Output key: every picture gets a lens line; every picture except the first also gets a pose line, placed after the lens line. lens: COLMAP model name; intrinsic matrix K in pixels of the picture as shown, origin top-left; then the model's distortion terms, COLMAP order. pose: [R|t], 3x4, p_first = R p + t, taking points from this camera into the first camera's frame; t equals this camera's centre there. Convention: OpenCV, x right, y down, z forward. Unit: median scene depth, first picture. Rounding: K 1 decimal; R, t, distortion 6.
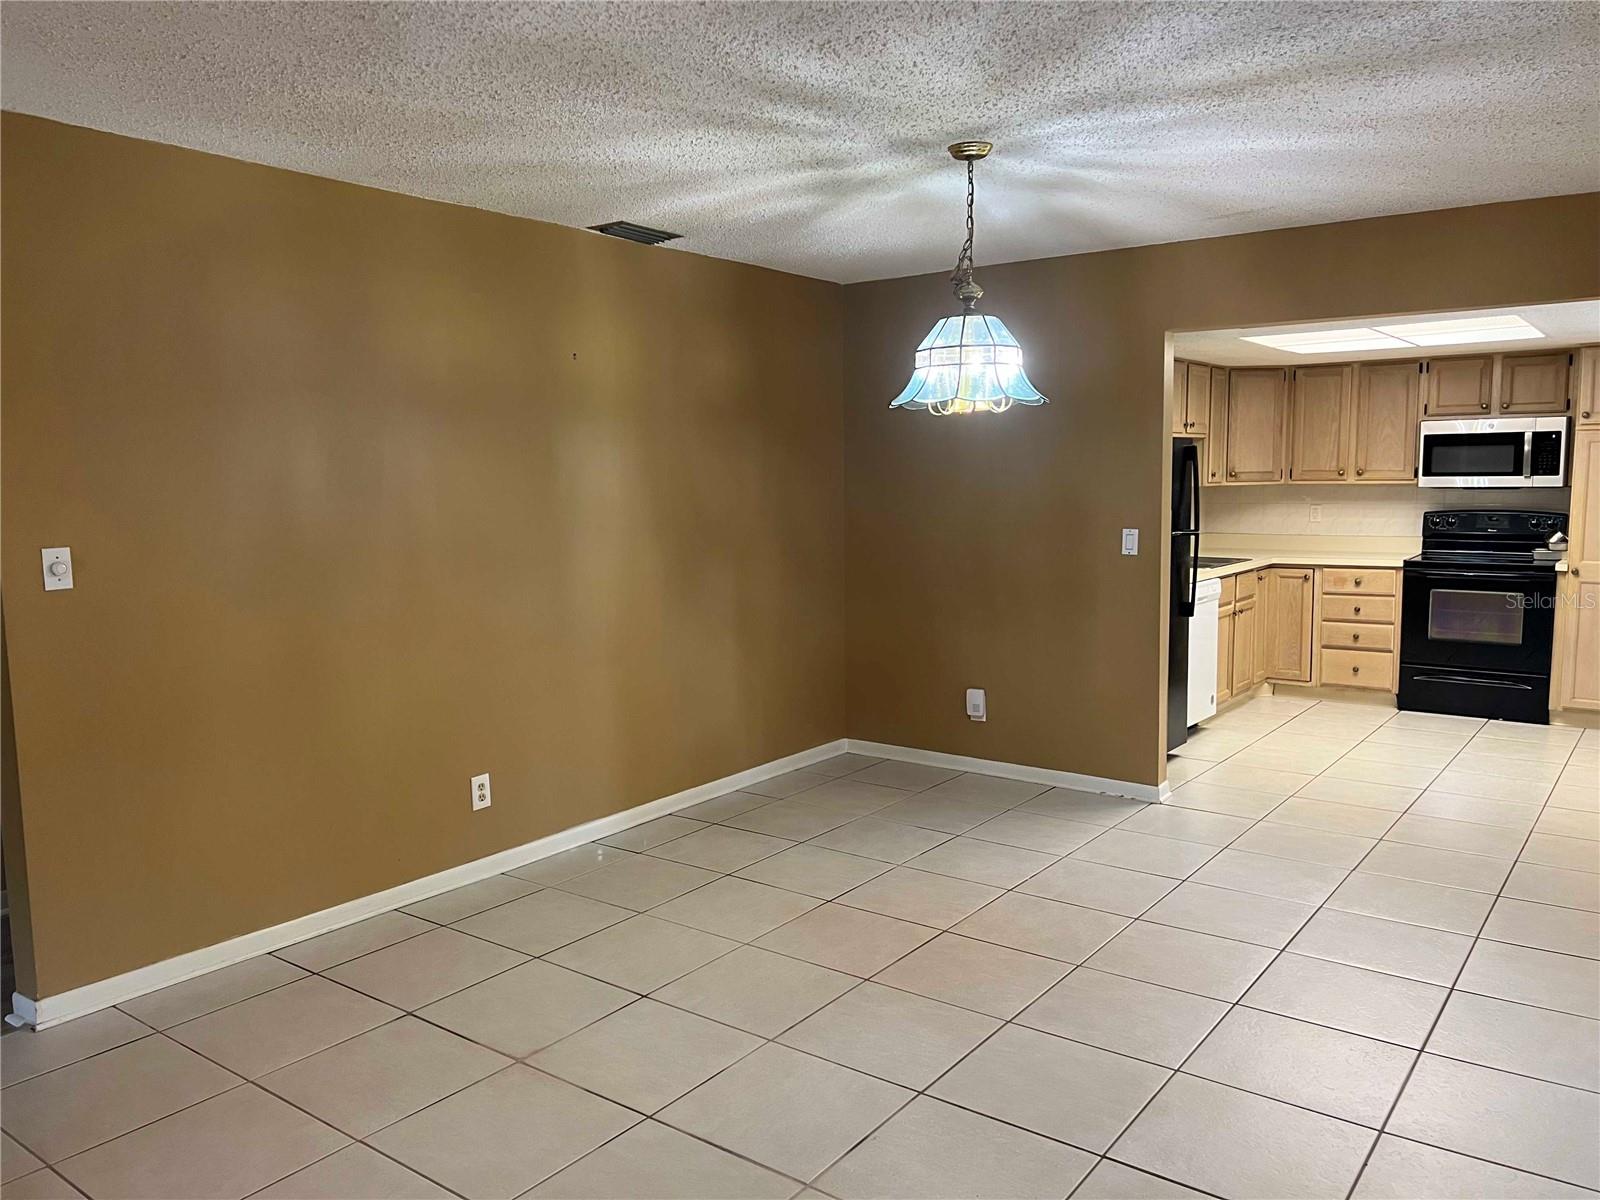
lens RADIAL K [[1211.3, 0, 785.2], [0, 1211.3, 598.4], [0, 0, 1]] dist [0.011931, -0.000288]
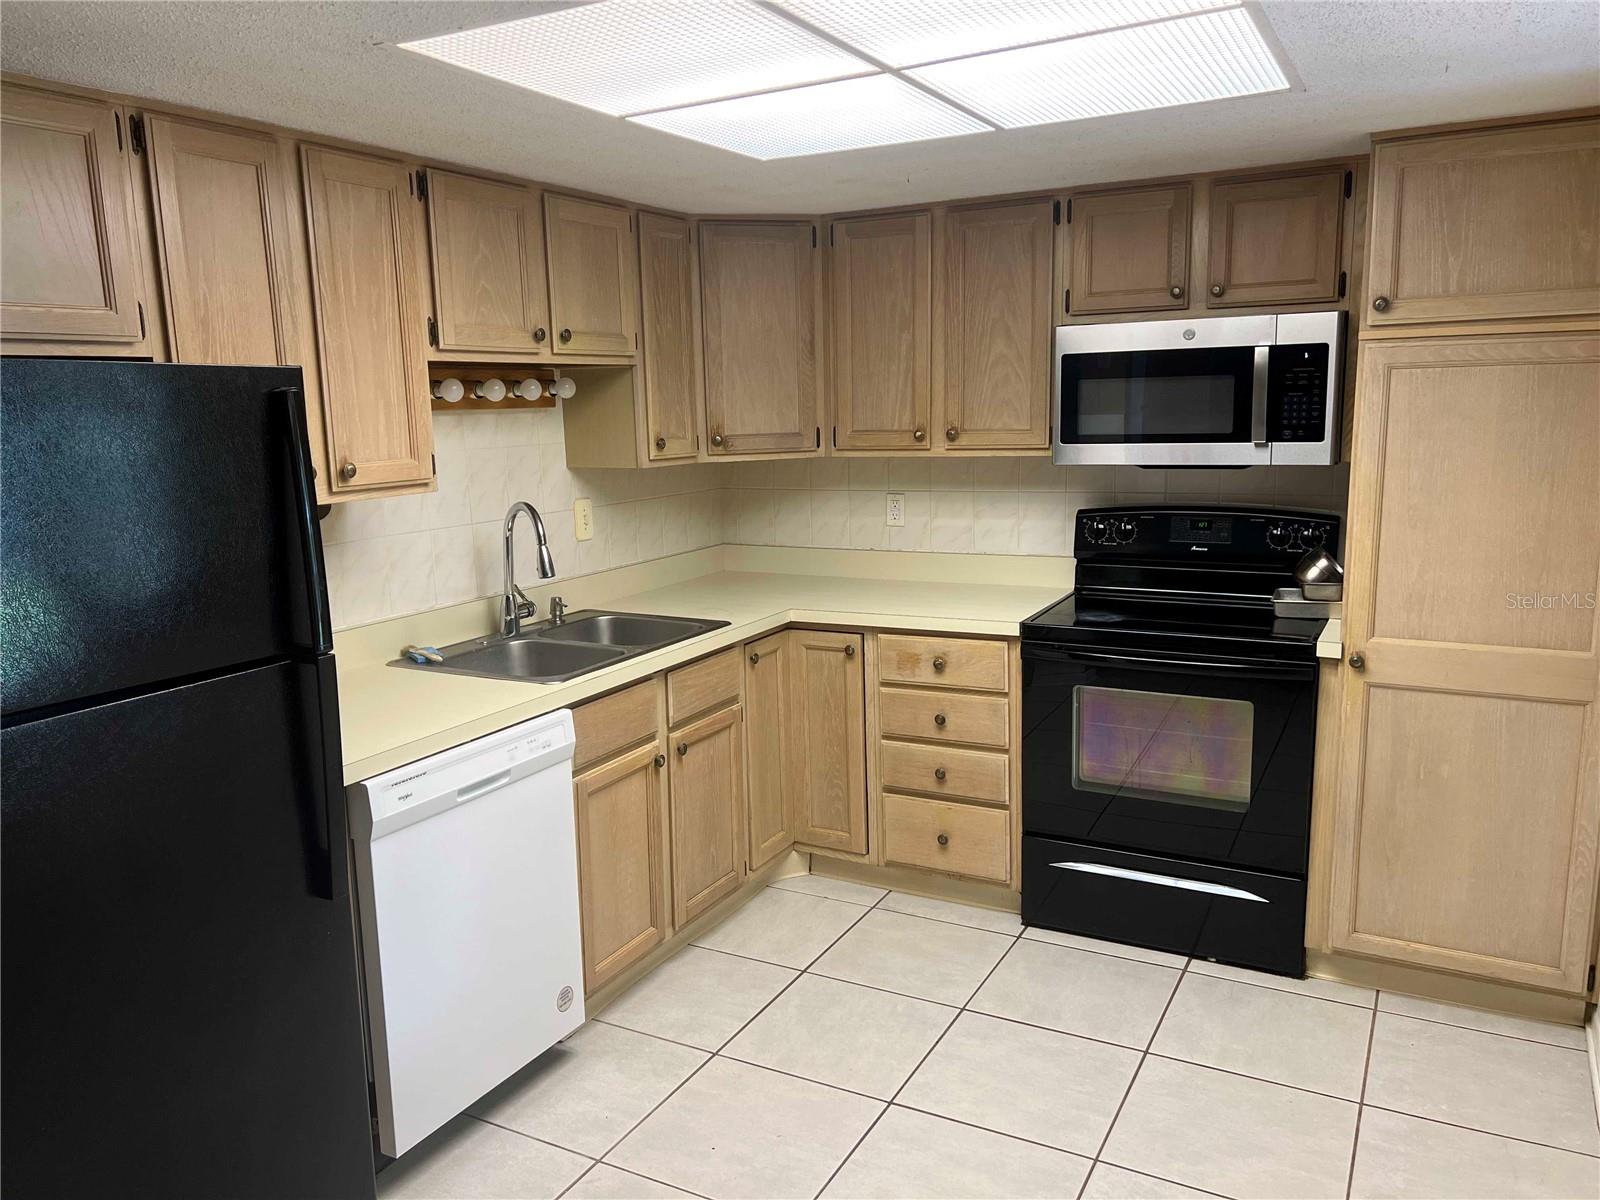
lens RADIAL K [[1194.7, 0, 800.0], [0, 1194.7, 600.0], [0, 0, 1]] dist [0.093643, -0.137914]
pose [[0.986757, -0.037345, 0.157845, 0.345284], [0.028087, 0.997774, 0.060479, -0.070213], [-0.159752, -0.055245, 0.985610, 0.544613]]
